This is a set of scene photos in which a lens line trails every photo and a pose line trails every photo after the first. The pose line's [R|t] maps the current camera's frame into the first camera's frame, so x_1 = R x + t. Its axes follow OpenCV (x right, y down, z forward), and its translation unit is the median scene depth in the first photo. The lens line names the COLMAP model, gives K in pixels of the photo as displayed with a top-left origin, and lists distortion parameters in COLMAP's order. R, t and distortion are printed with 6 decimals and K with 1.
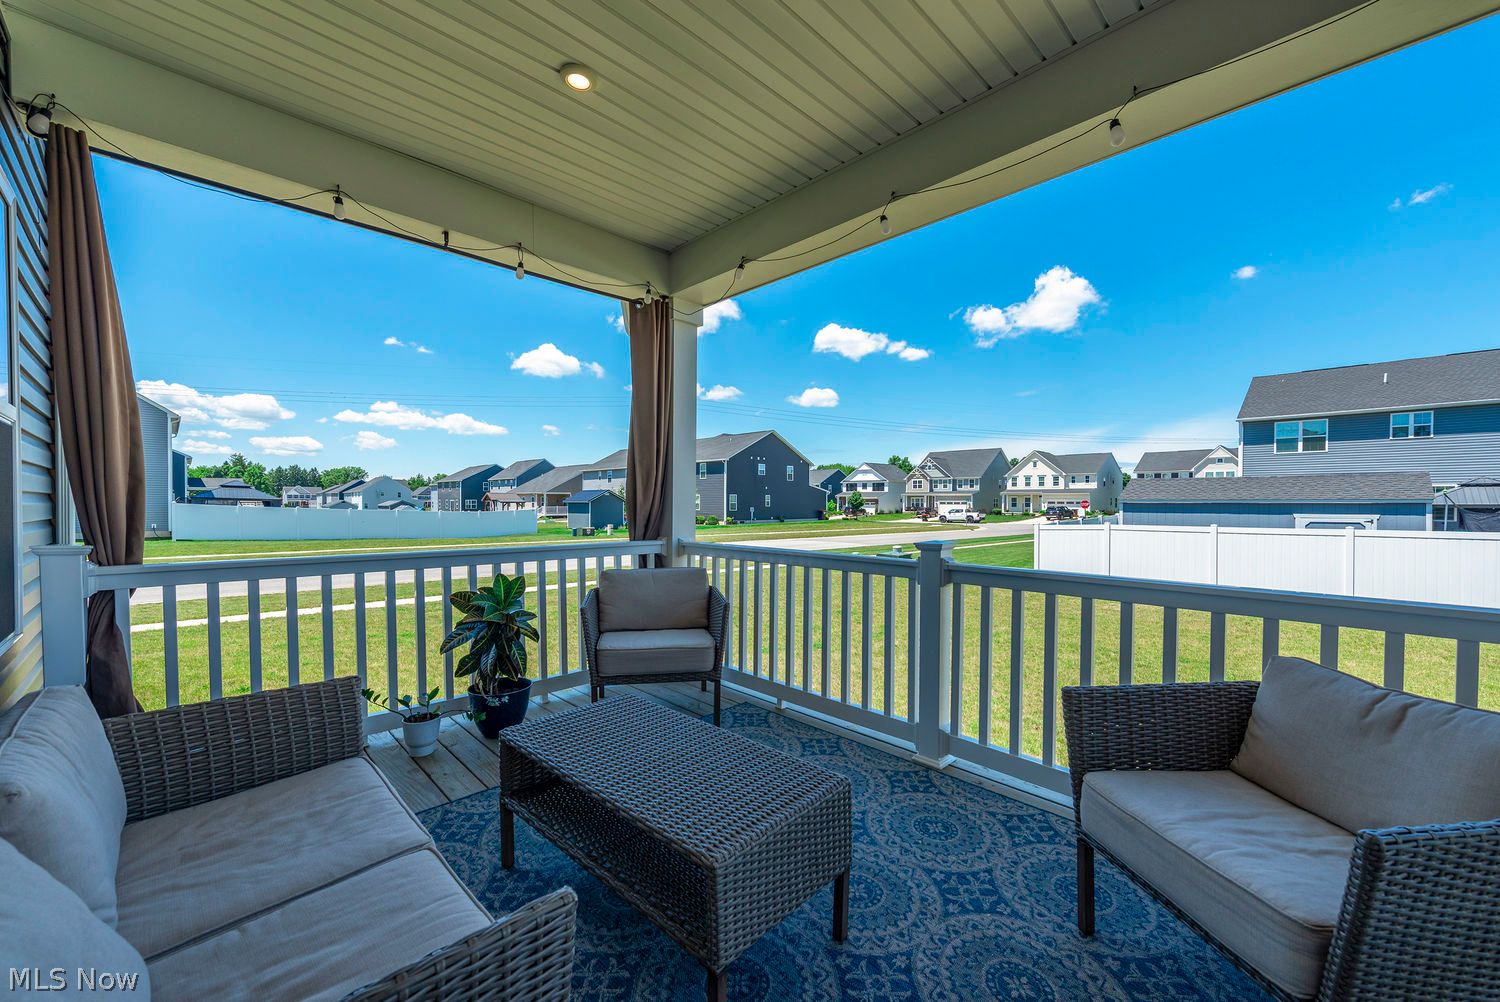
lens RADIAL K [[601.5, 0, 753.7], [0, 601.5, 512.8], [0, 0, 1]] dist [0.013802, -0.000274]
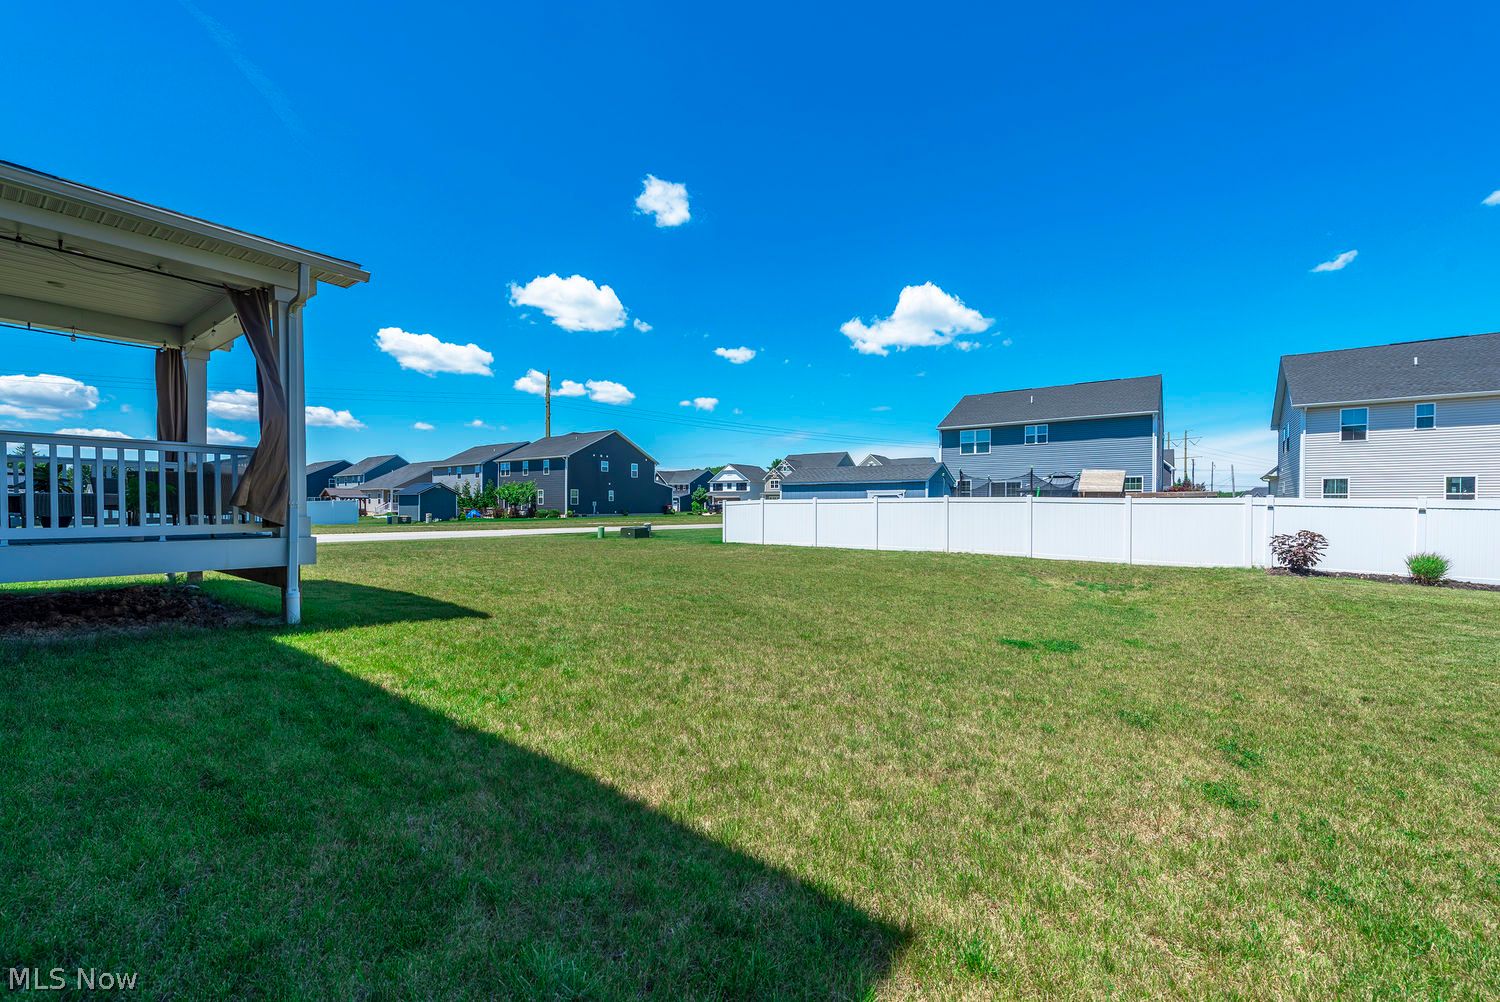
lens RADIAL K [[601.5, 0, 751.4], [0, 601.5, 513.1], [0, 0, 1]] dist [0.013802, -0.000274]
pose [[0.986674, -0.000009, 0.162708, 0.072566], [0.000825, 0.999987, -0.004947, 0.012168], [-0.162706, 0.005015, 0.986662, -0.071306]]
